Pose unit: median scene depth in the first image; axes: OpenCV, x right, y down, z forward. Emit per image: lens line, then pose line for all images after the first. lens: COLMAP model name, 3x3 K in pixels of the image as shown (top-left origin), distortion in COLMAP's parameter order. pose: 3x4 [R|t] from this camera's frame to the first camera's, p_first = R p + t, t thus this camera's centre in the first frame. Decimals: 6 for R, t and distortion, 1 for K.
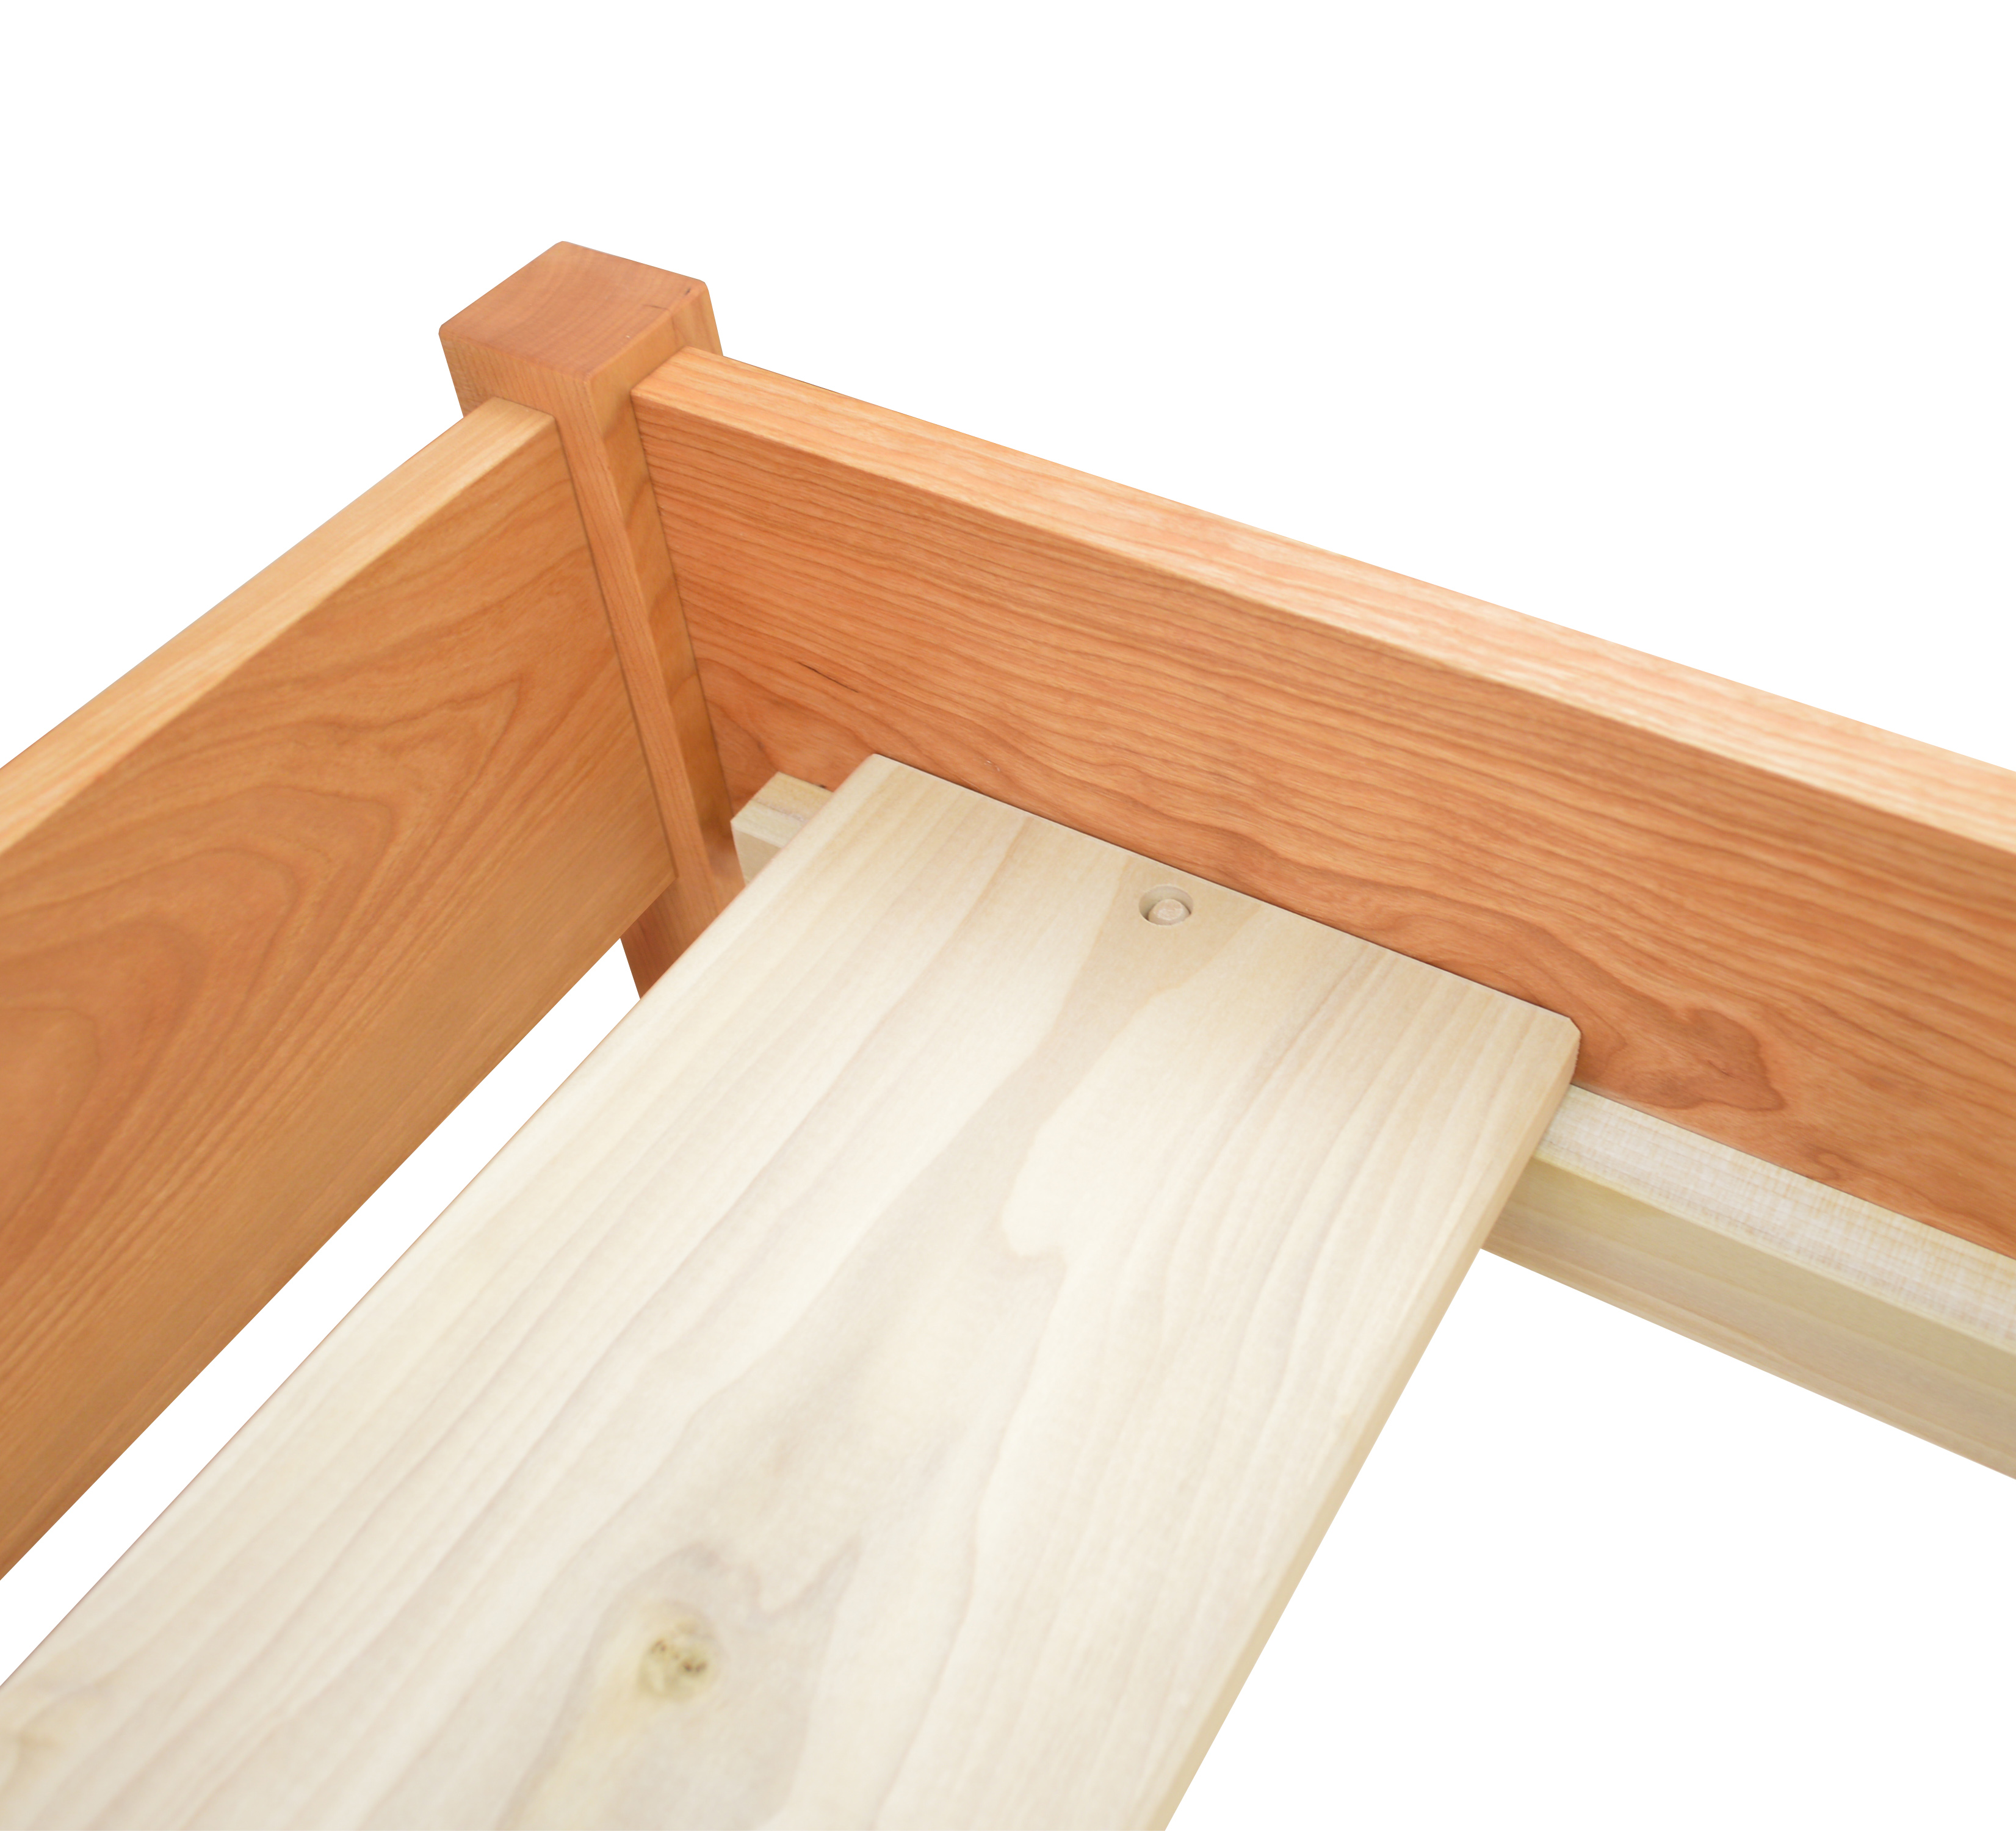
lens RADIAL K [[1788.6, 0, 1011.5], [0, 1788.6, 914.5], [0, 0, 1]] dist [-0.013702, -0.000412]
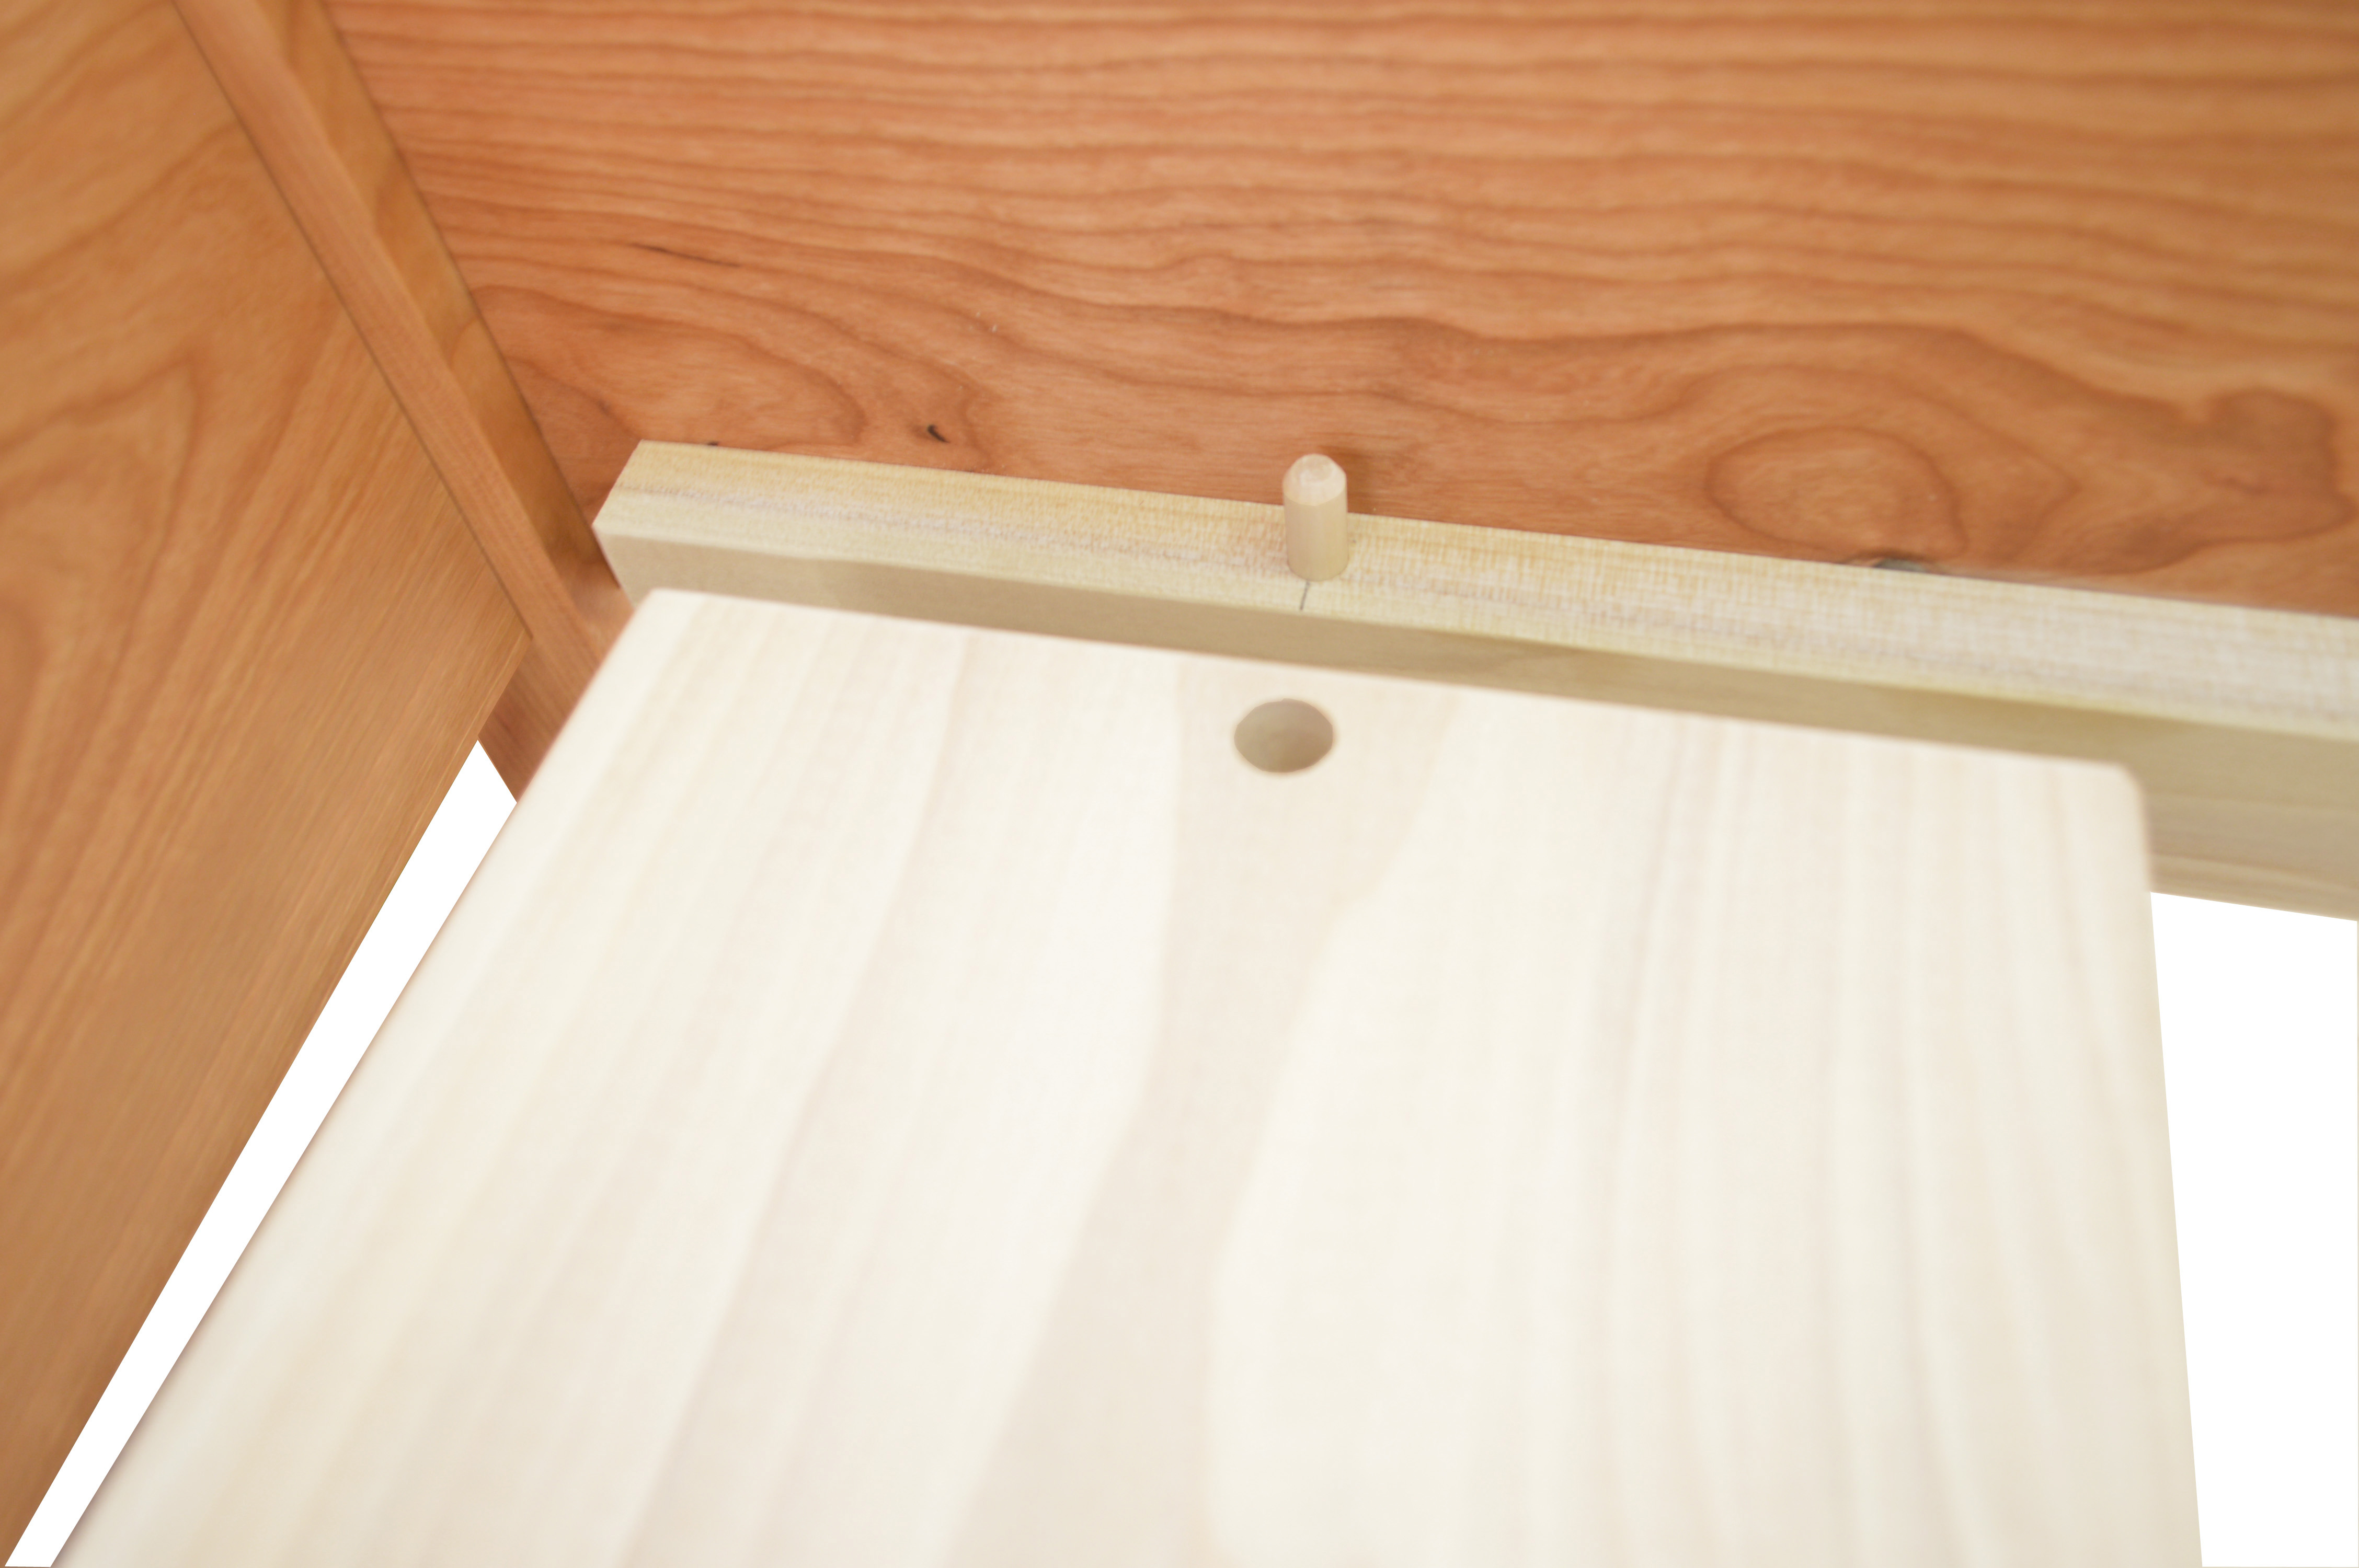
lens RADIAL K [[1900.0, 0, 1175.0], [0, 1900.0, 791.3], [0, 0, 1]] dist [-0.014097, 0.001380]
pose [[0.959097, -0.256397, 0.119970, -0.072541], [0.242861, 0.963026, 0.116615, 0.016726], [-0.145434, -0.082709, 0.985905, 0.324478]]
